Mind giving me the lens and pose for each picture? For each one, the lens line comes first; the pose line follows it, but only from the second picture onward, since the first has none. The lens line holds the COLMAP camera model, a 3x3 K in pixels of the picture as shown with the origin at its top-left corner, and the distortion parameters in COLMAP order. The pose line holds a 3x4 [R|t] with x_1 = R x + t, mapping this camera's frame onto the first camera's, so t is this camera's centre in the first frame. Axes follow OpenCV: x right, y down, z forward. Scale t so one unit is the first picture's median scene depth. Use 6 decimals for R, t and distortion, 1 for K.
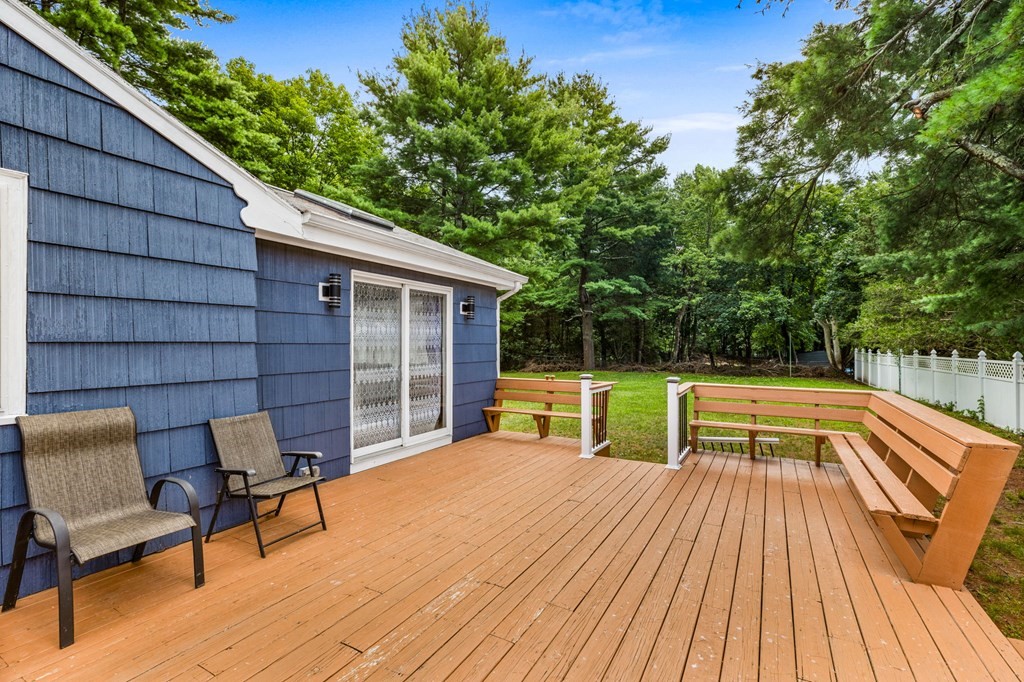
lens RADIAL K [[460.7, 0, 509.7], [0, 460.7, 340.9], [0, 0, 1]] dist [-0.004709, 0.000056]
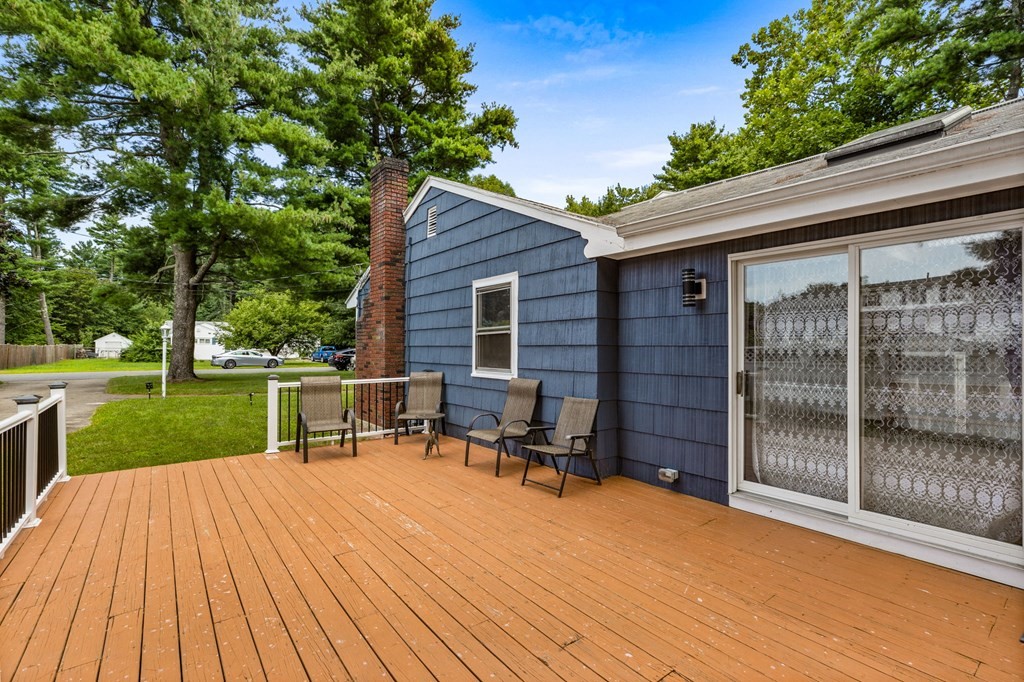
lens RADIAL K [[460.7, 0, 509.7], [0, 460.7, 340.9], [0, 0, 1]] dist [-0.004709, 0.000056]
pose [[-0.385469, -0.009562, -0.922671, 0.639468], [0.006843, 0.999889, -0.013221, 0.006430], [0.922695, -0.011410, -0.385361, 1.100454]]
